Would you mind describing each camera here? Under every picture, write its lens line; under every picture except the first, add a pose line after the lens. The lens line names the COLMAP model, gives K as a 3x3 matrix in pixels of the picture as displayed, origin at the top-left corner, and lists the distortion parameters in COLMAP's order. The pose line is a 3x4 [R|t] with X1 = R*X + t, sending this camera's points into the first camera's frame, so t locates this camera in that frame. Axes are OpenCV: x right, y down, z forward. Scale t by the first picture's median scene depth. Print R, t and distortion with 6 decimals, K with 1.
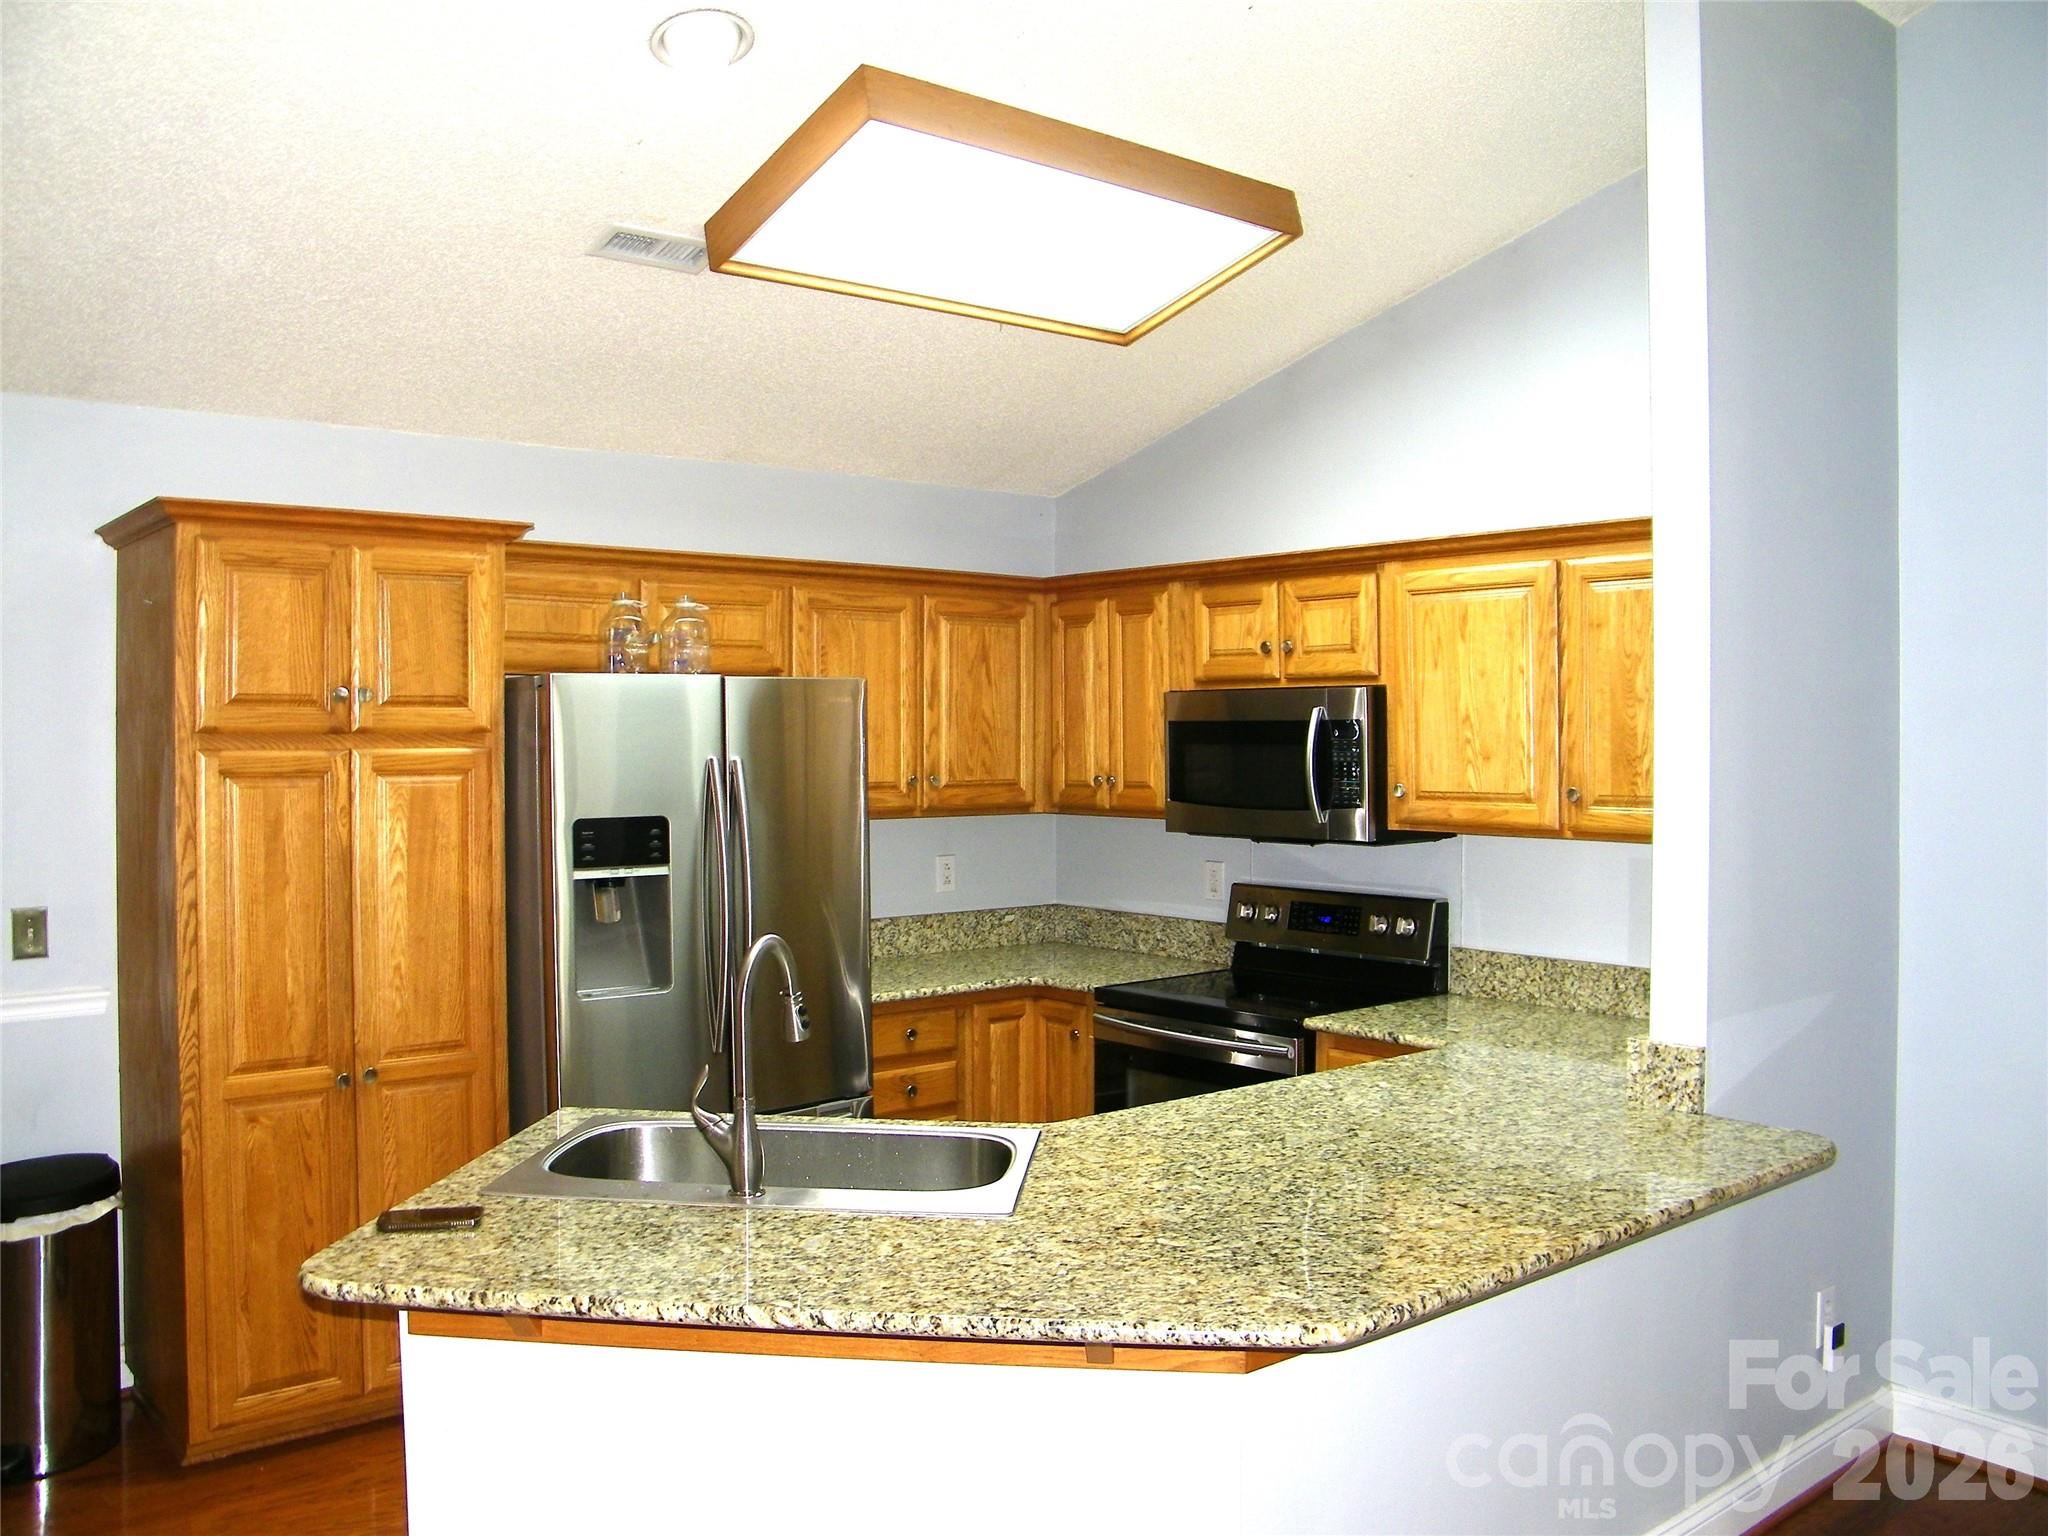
lens RADIAL K [[1745.7, 0, 1010.3], [0, 1745.7, 734.8], [0, 0, 1]] dist [-0.196223, 0.164386]
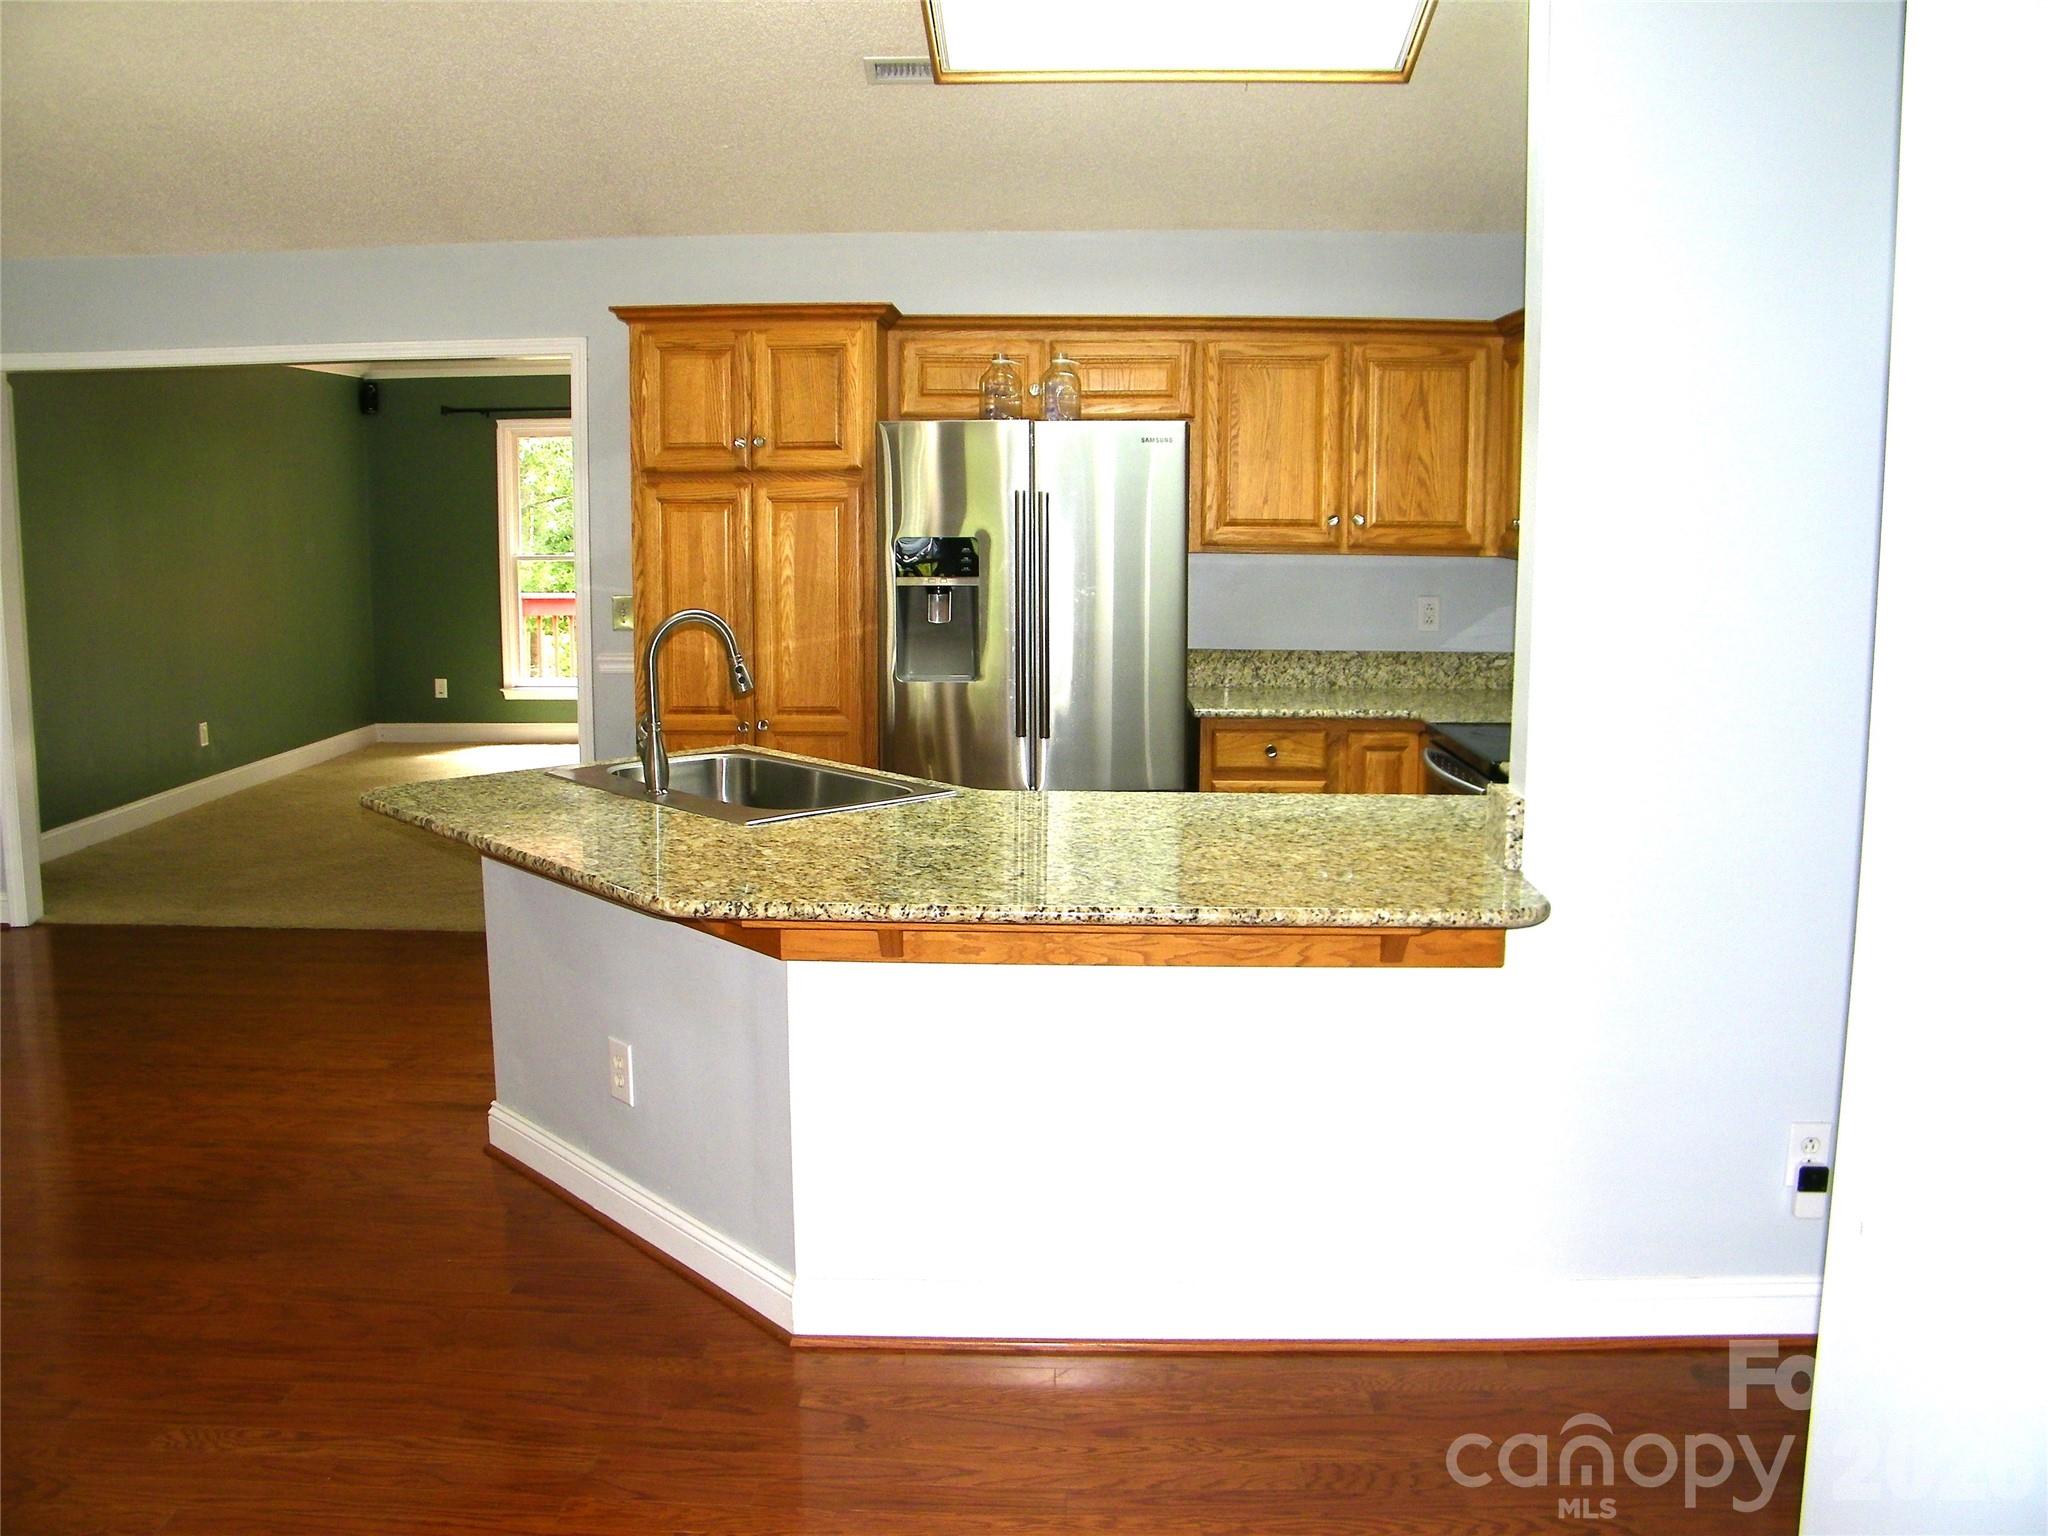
lens RADIAL K [[1745.7, 0, 1010.3], [0, 1745.7, 734.8], [0, 0, 1]] dist [-0.196223, 0.164386]
pose [[0.746722, 0.092505, -0.658672, 0.545471], [-0.003821, 0.990862, 0.134827, 0.016254], [0.665125, -0.098161, 0.740252, 0.082563]]
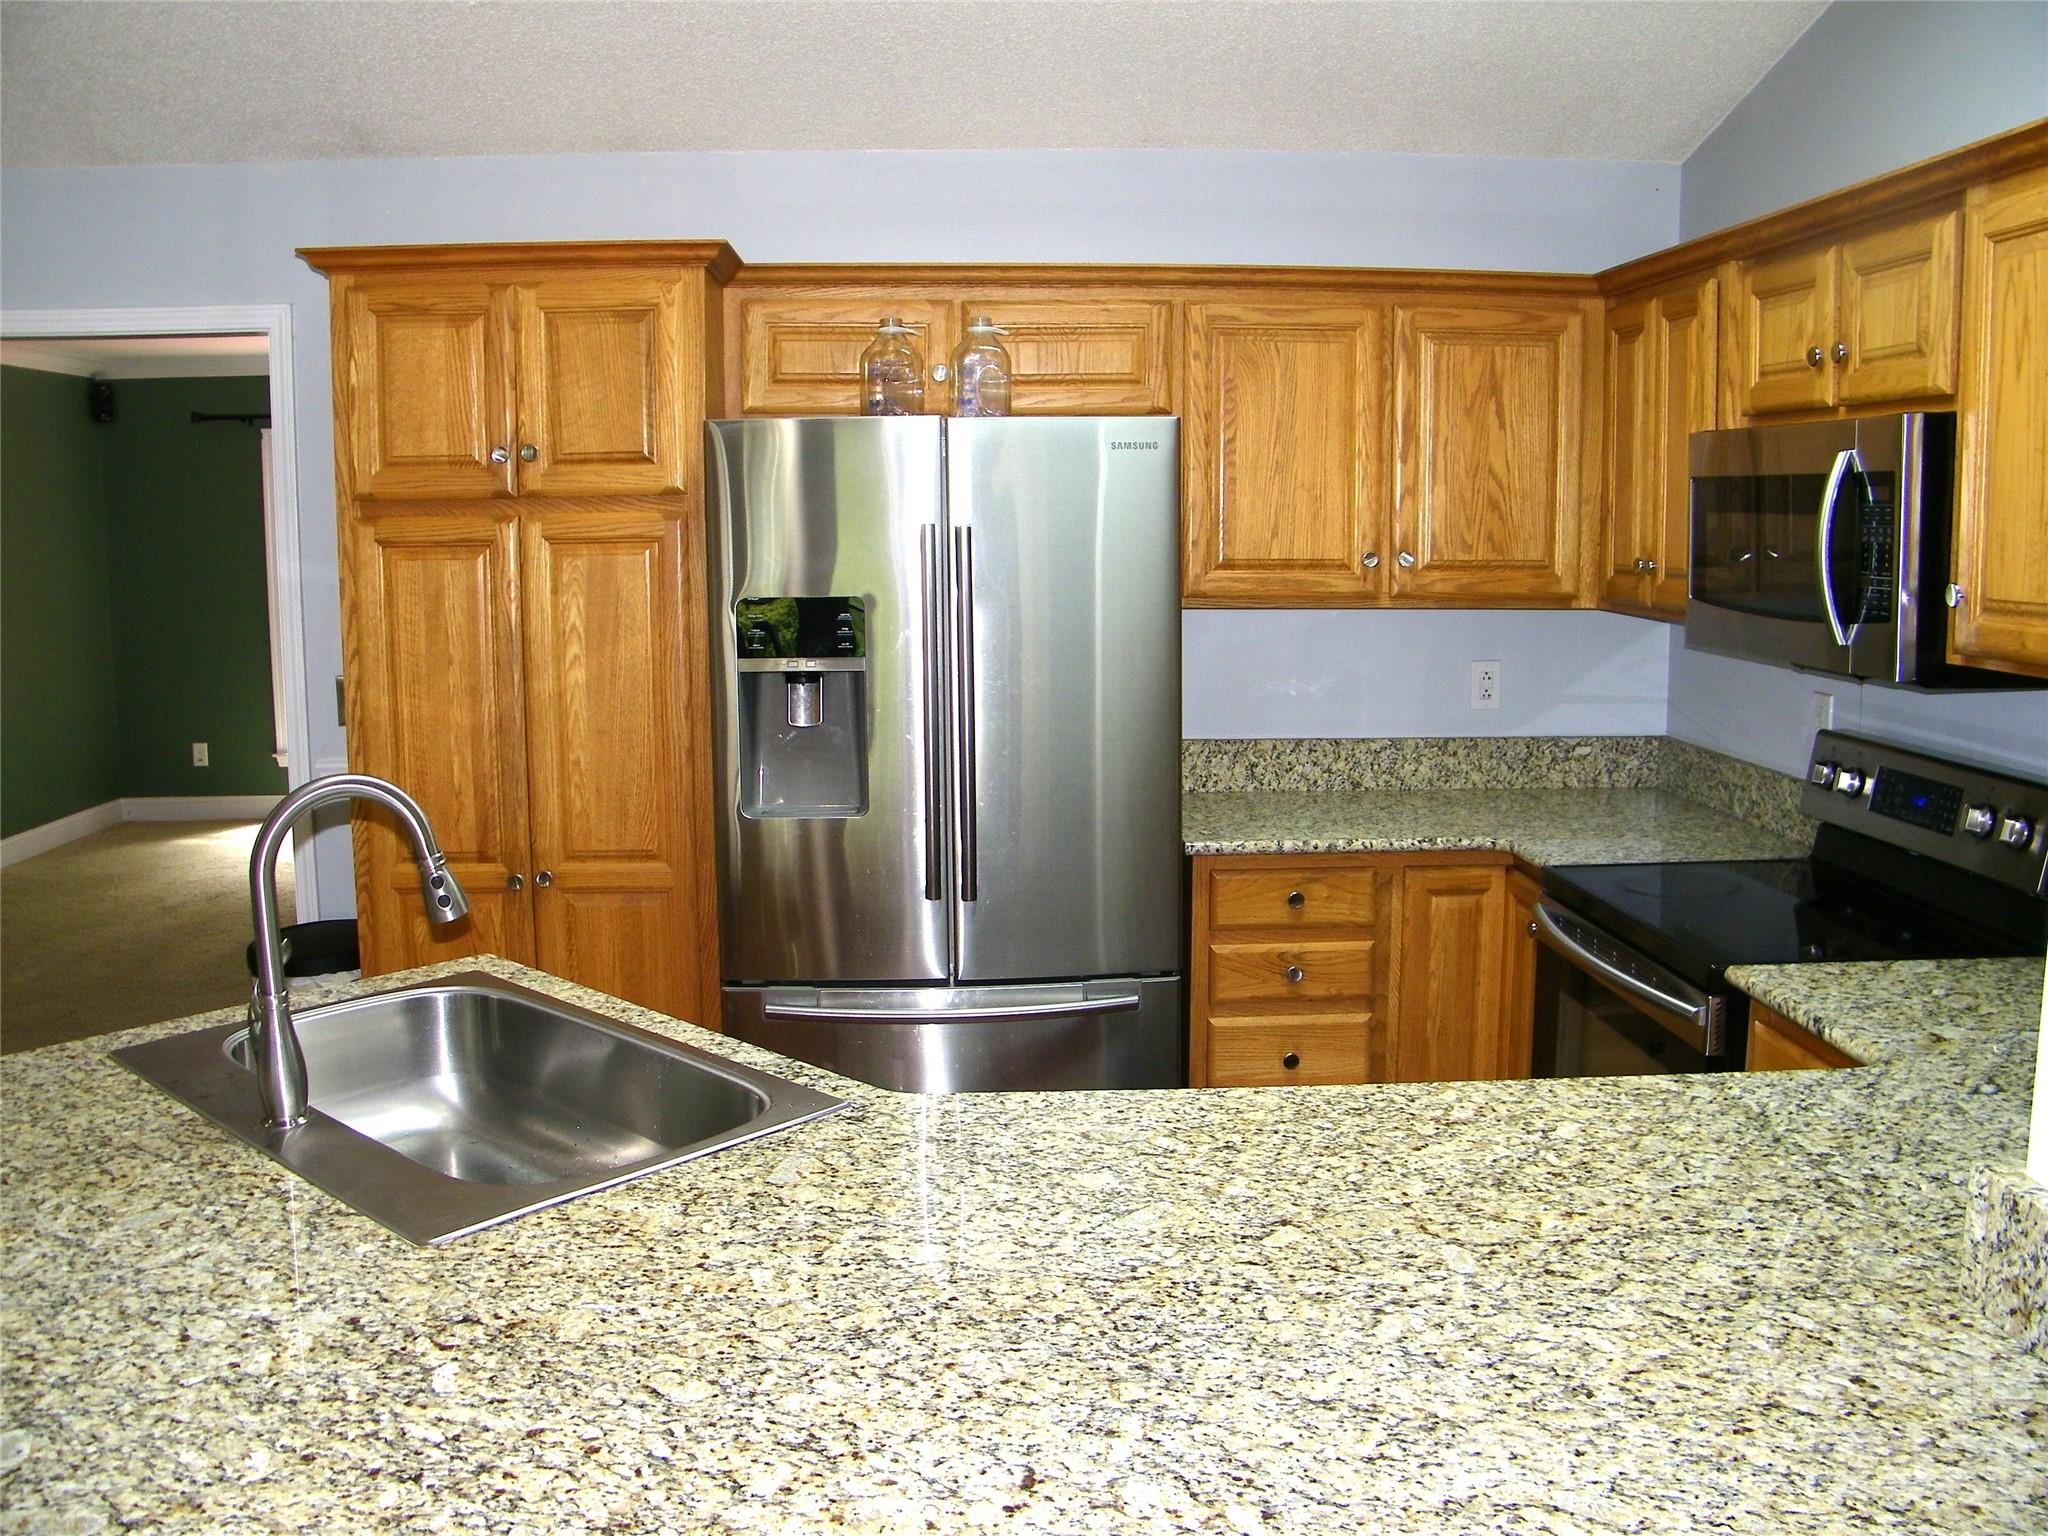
lens RADIAL K [[1727.8, 0, 1019.4], [0, 1727.8, 736.9], [0, 0, 1]] dist [-0.191176, 0.169311]
pose [[0.801933, 0.077599, -0.592352, 0.282950], [0.001988, 0.991176, 0.132536, 0.005019], [0.597410, -0.107462, 0.794703, 0.351393]]
